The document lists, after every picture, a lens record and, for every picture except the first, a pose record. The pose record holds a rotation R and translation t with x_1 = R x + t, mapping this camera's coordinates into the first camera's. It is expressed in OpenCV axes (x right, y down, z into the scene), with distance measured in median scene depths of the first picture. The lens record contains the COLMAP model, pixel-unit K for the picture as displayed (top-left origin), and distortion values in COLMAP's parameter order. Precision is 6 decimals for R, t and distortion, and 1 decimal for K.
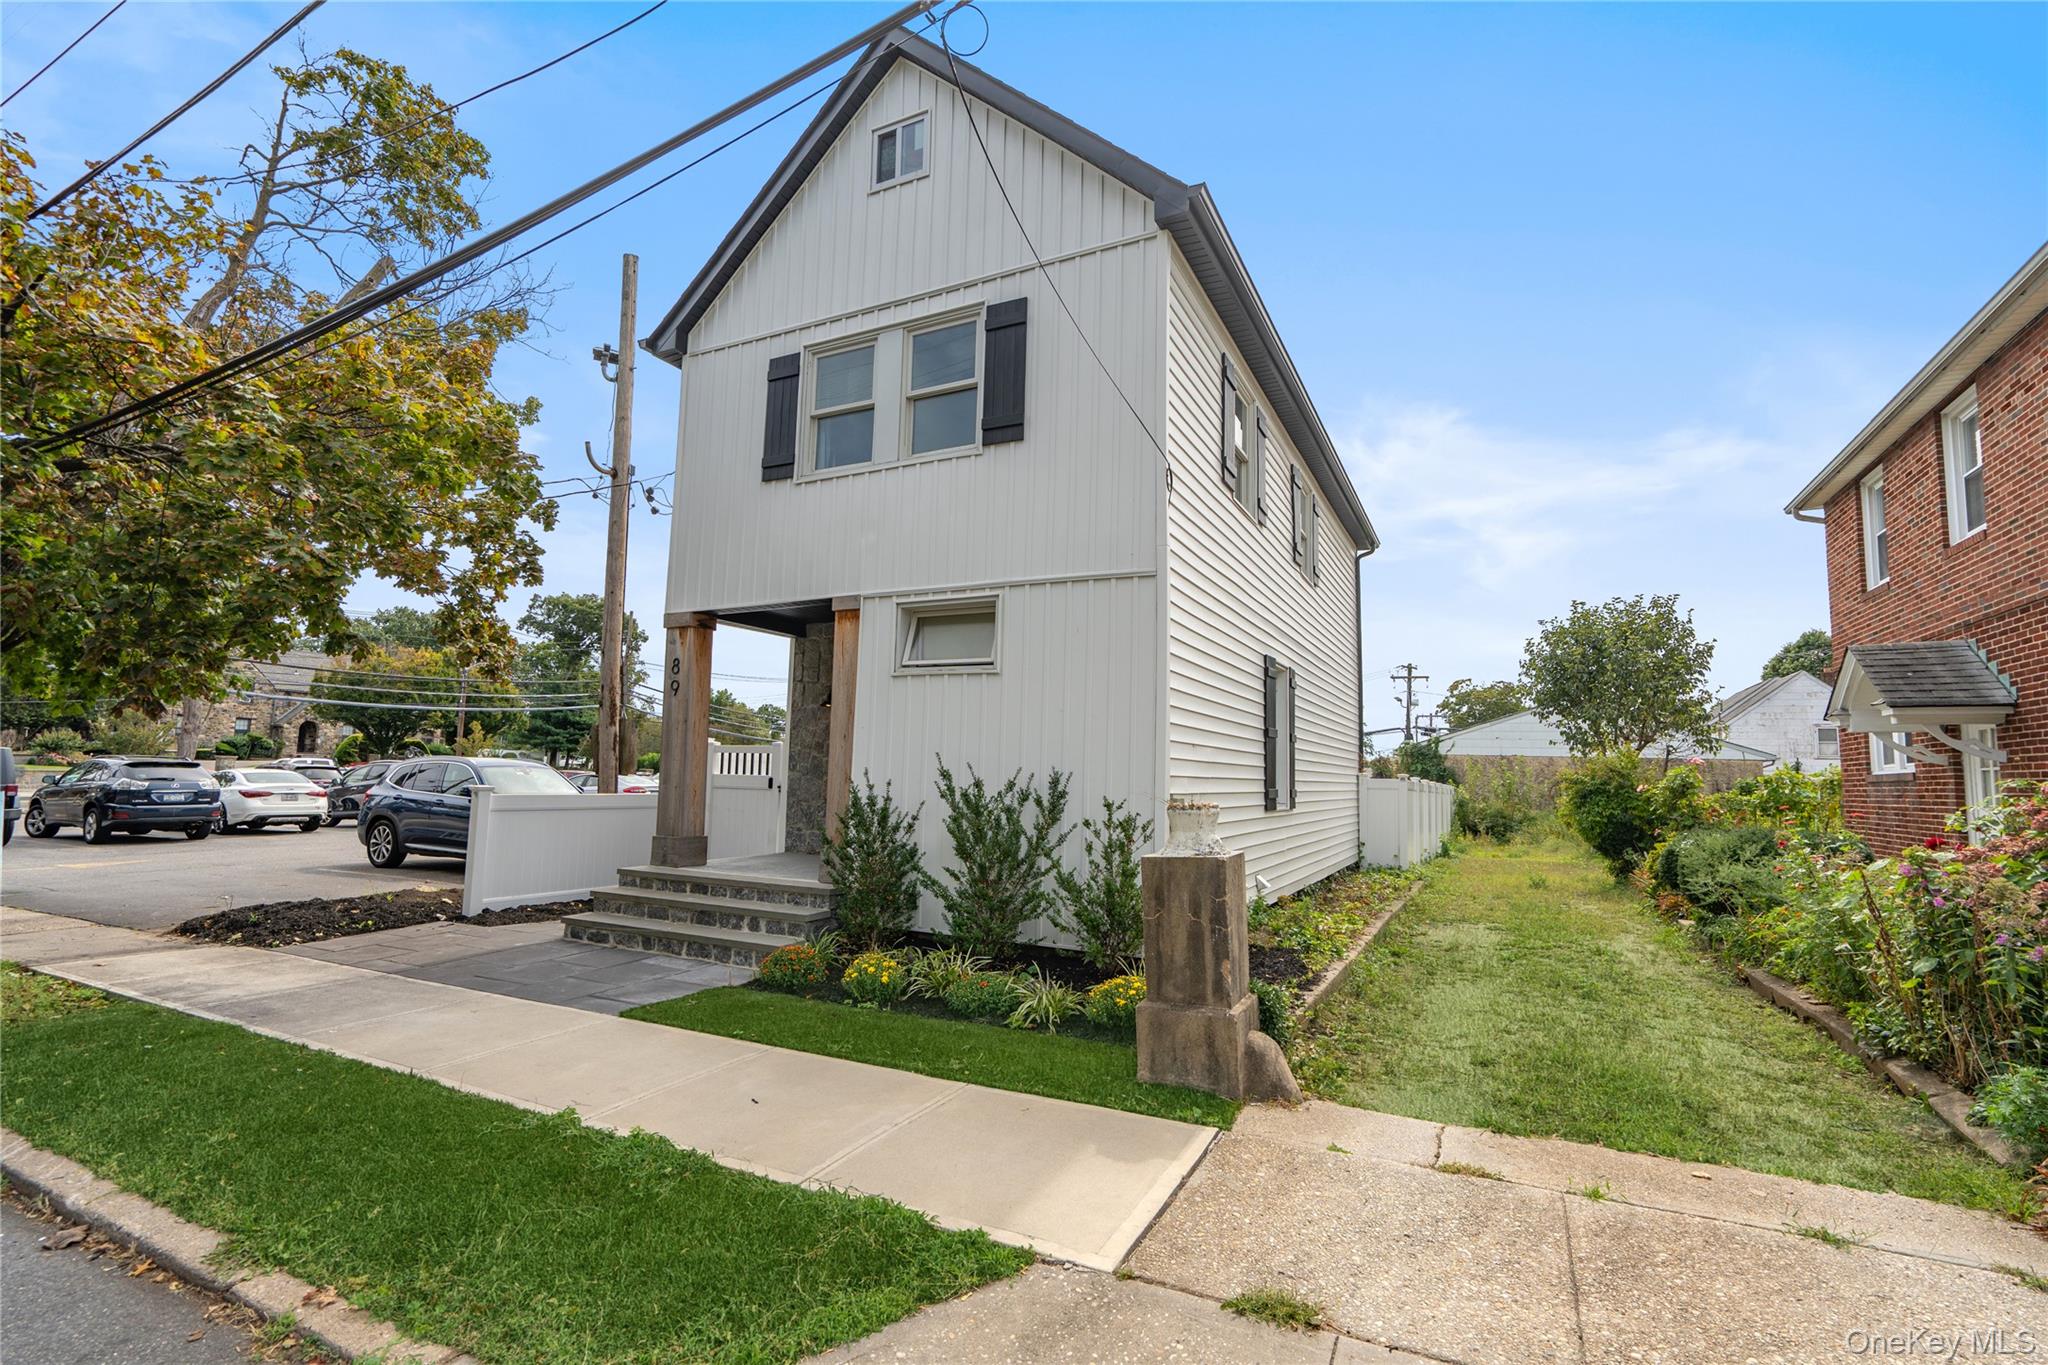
lens RADIAL K [[941.0, 0, 1024.0], [0, 941.0, 682.5], [0, 0, 1]] dist [-0.000887, 0.001040]
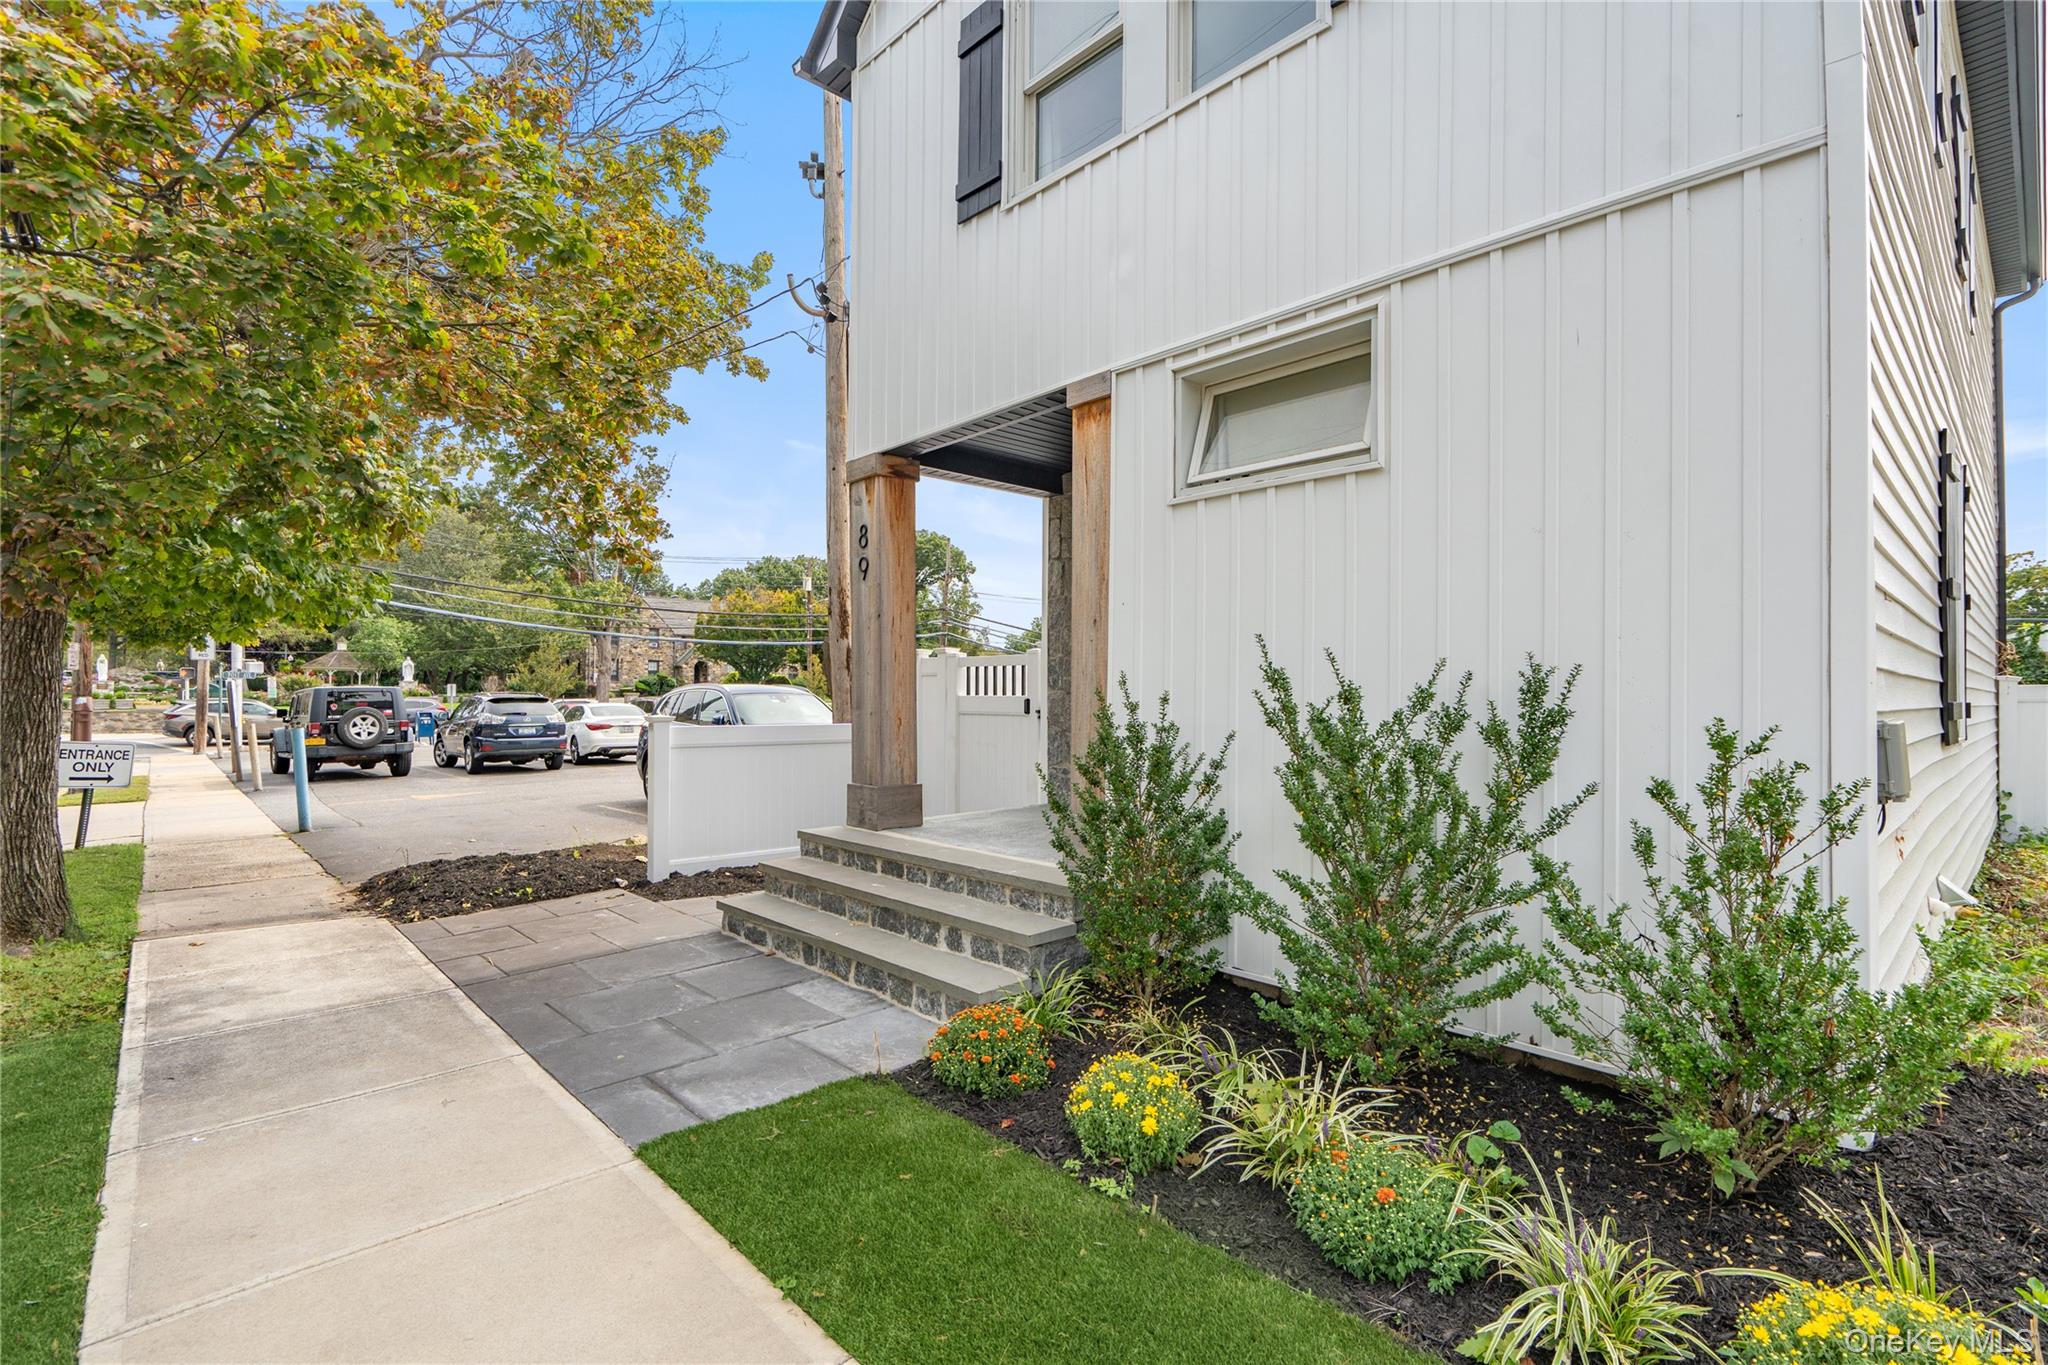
lens RADIAL K [[941.0, 0, 1024.0], [0, 941.0, 682.5], [0, 0, 1]] dist [-0.000887, 0.001040]
pose [[0.938227, -0.025703, -0.345063, -0.034420], [0.052748, 0.996206, 0.069215, 0.054591], [0.341975, -0.083140, 0.936024, 0.461818]]
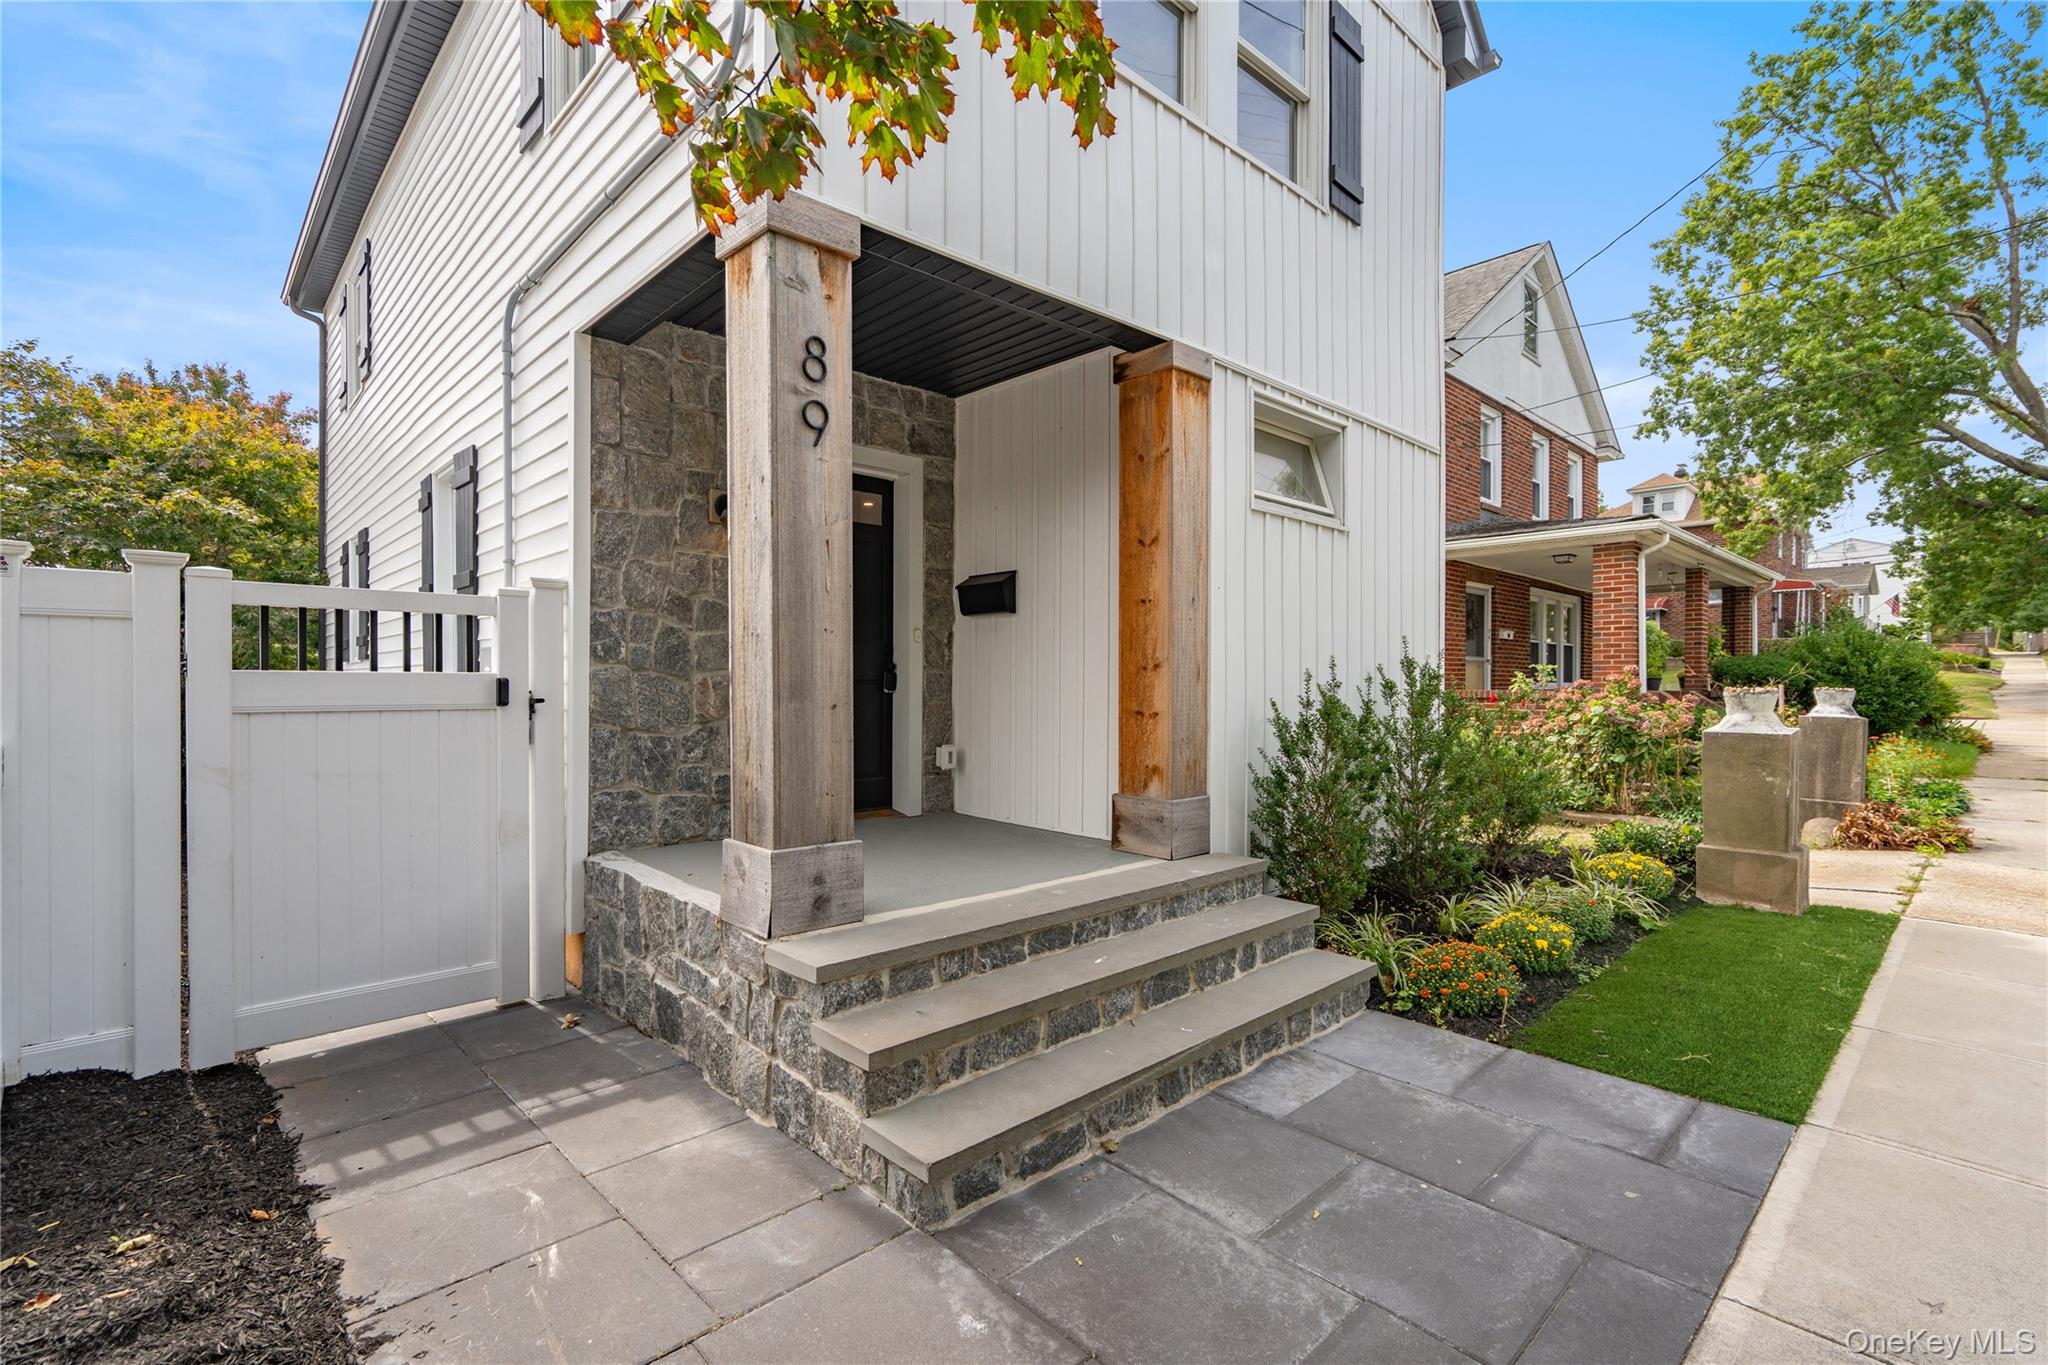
lens RADIAL K [[928.9, 0, 1024.0], [0, 928.9, 682.5], [0, 0, 1]] dist [-0.000223, 0.000678]
pose [[0.341007, -0.025524, 0.939714, -0.791359], [-0.086916, 0.994493, 0.058552, 0.086767], [-0.936034, -0.101643, 0.336911, 0.943147]]
